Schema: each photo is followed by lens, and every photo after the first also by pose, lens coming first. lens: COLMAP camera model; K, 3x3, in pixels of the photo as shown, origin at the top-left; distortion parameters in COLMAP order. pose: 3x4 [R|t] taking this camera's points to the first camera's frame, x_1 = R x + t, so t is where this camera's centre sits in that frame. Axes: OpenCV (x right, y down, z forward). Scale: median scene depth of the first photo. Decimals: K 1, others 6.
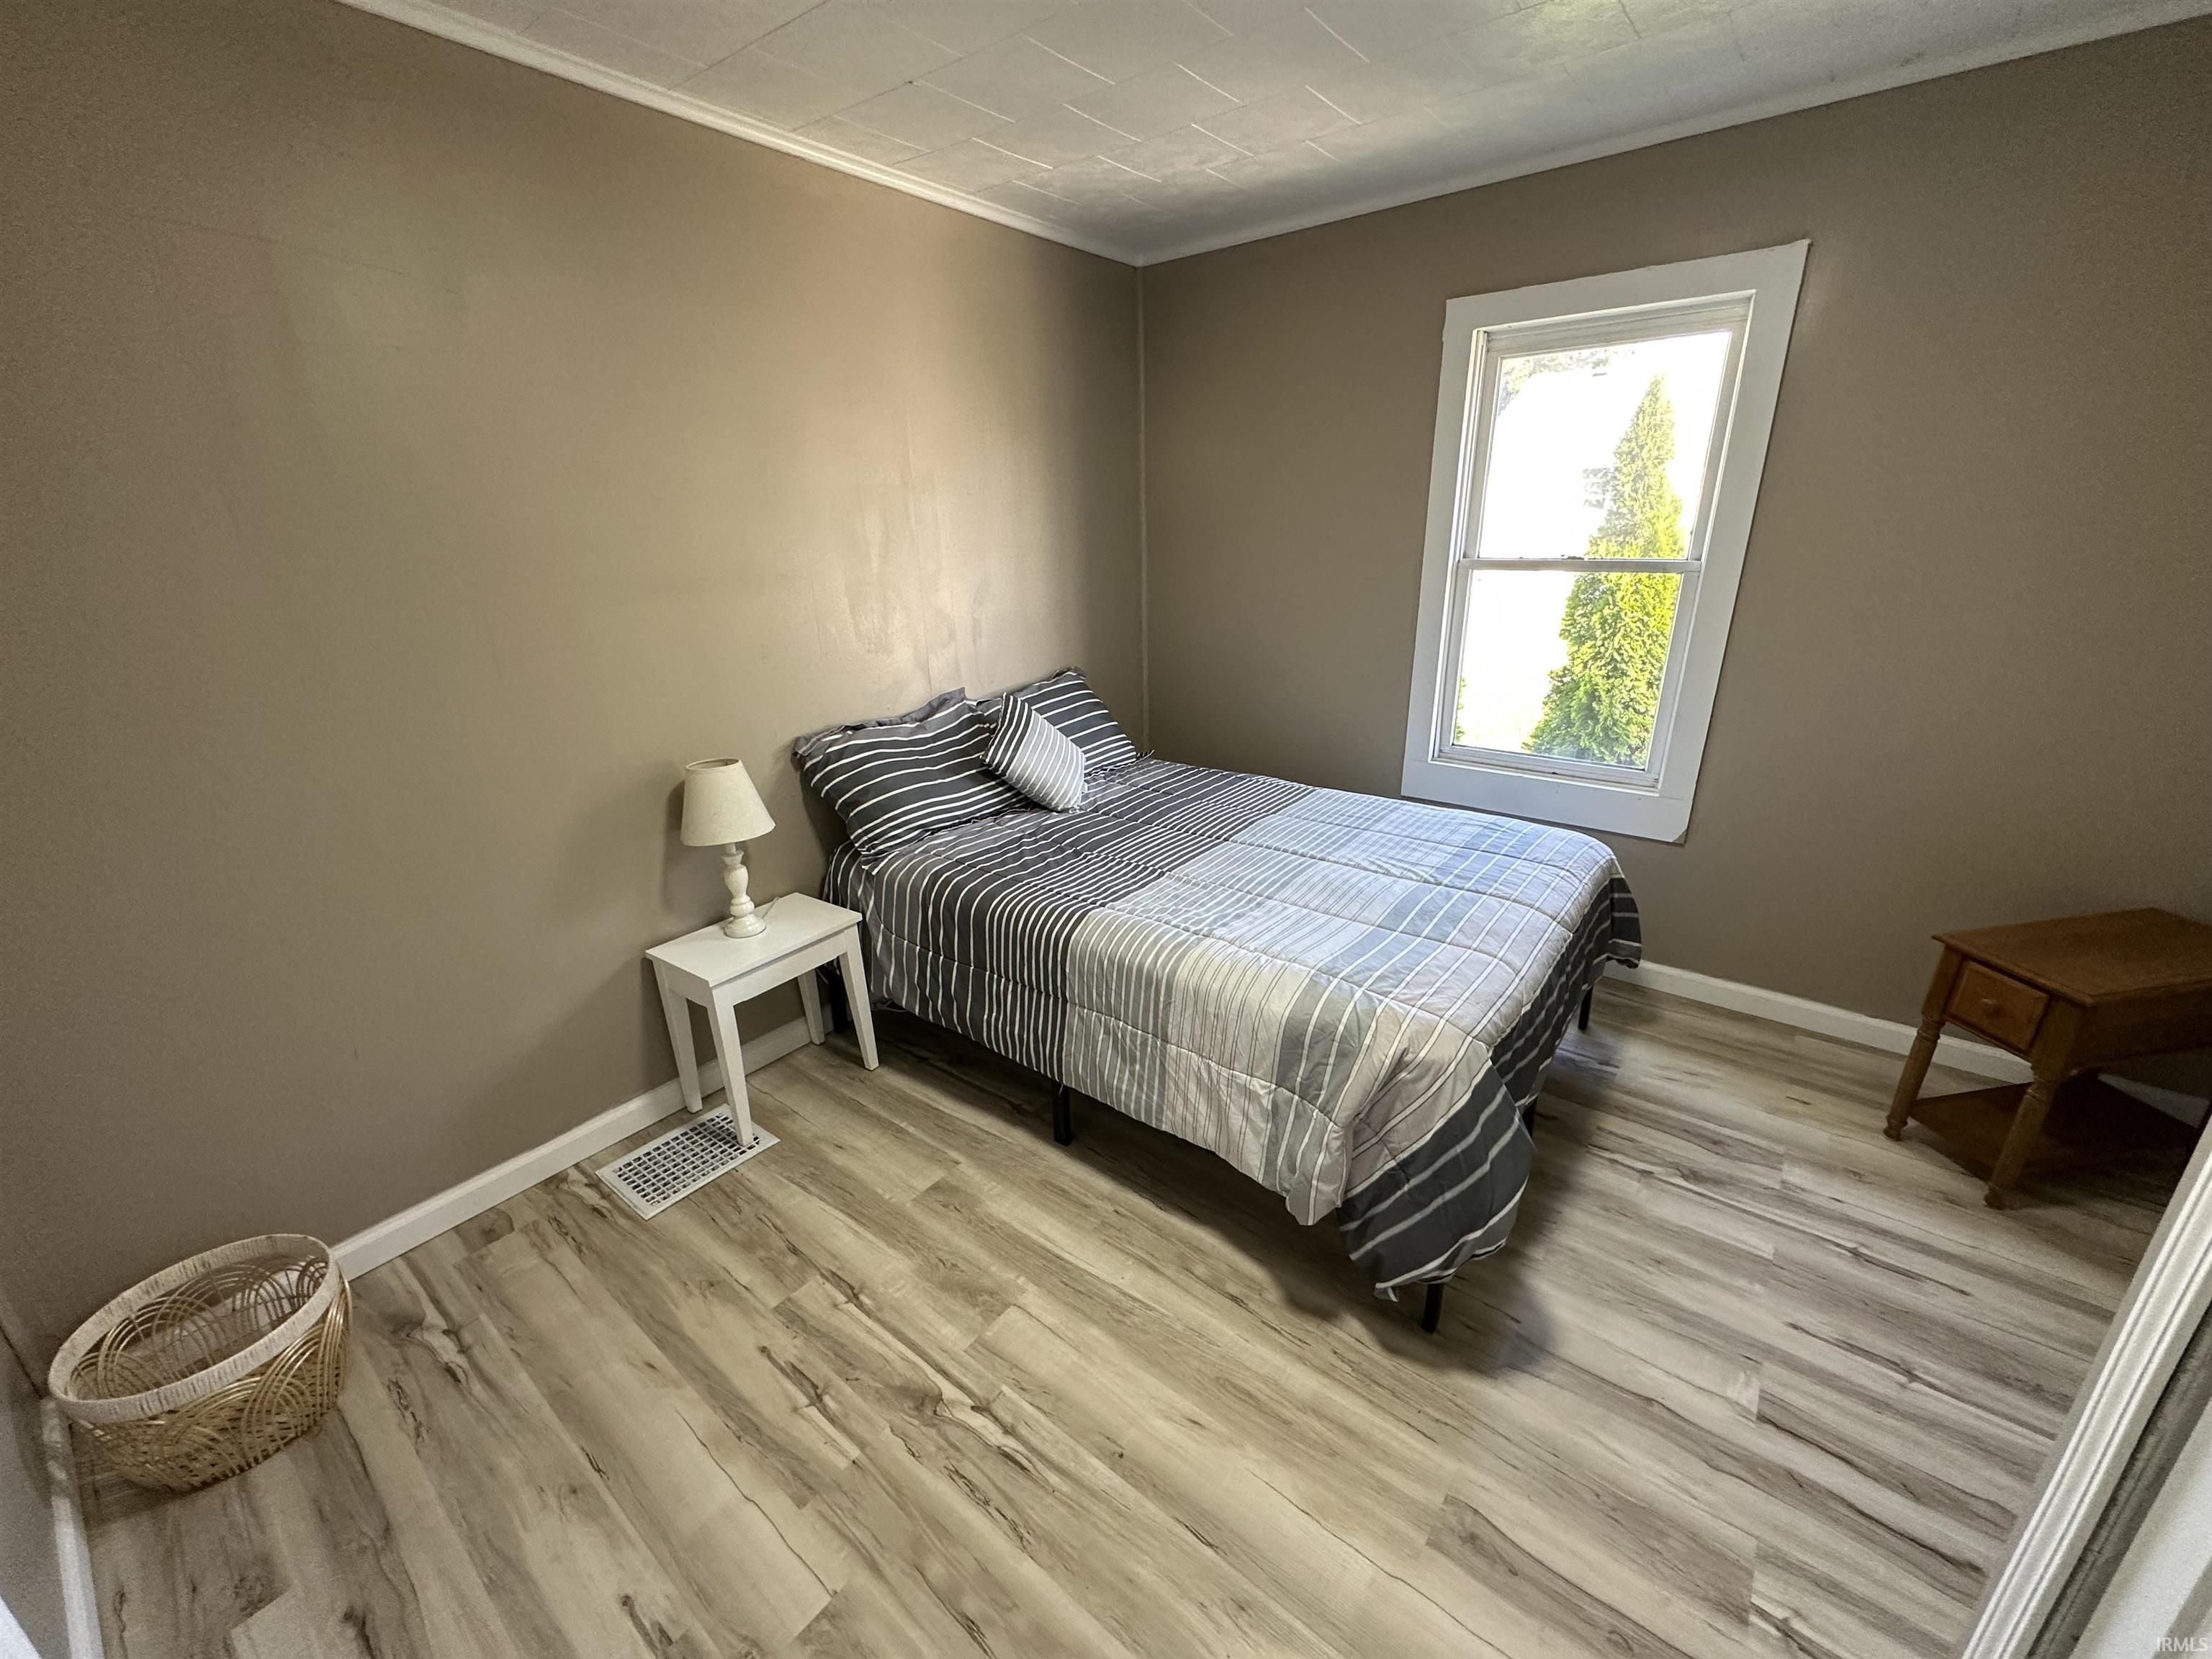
lens RADIAL K [[882.6, 0, 1108.1], [0, 882.6, 830.7], [0, 0, 1]] dist [-0.003254, 0.000057]
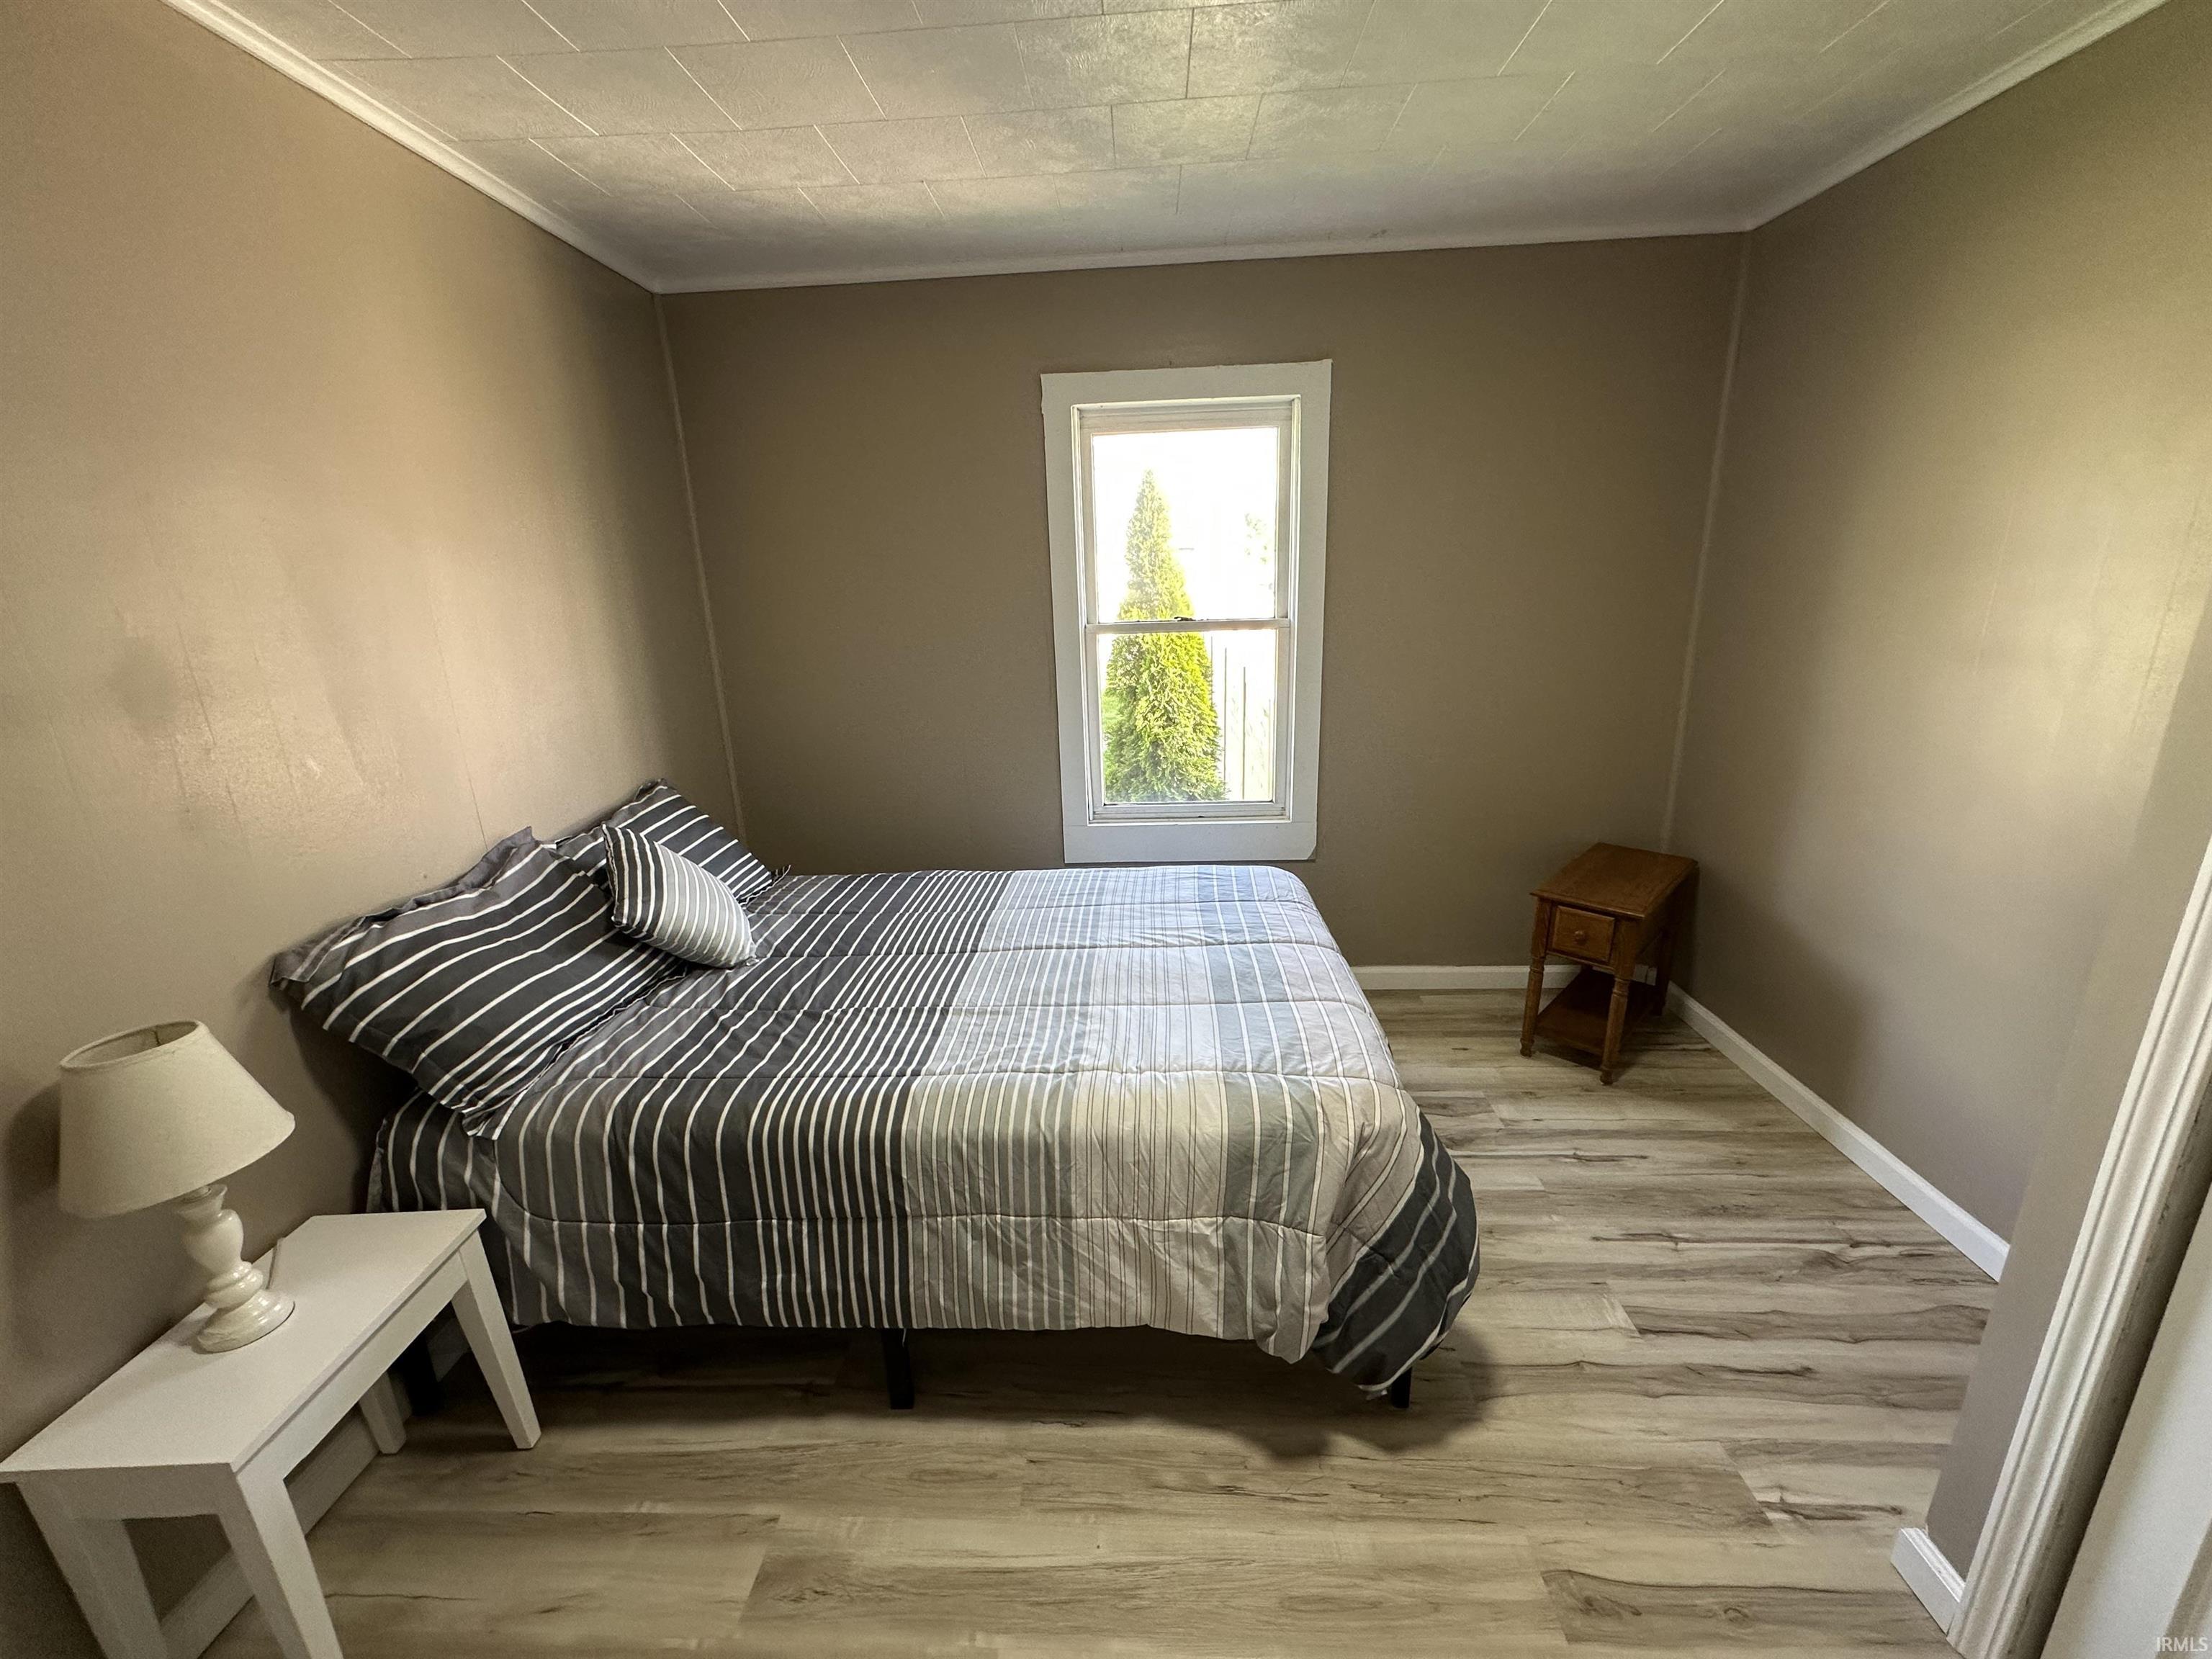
lens RADIAL K [[882.6, 0, 1108.1], [0, 882.6, 830.7], [0, 0, 1]] dist [-0.003254, 0.000057]
pose [[0.809420, -0.162500, 0.564298, -0.253691], [0.209814, 0.977548, -0.019451, -0.067416], [-0.548468, 0.134142, 0.825342, 0.236081]]
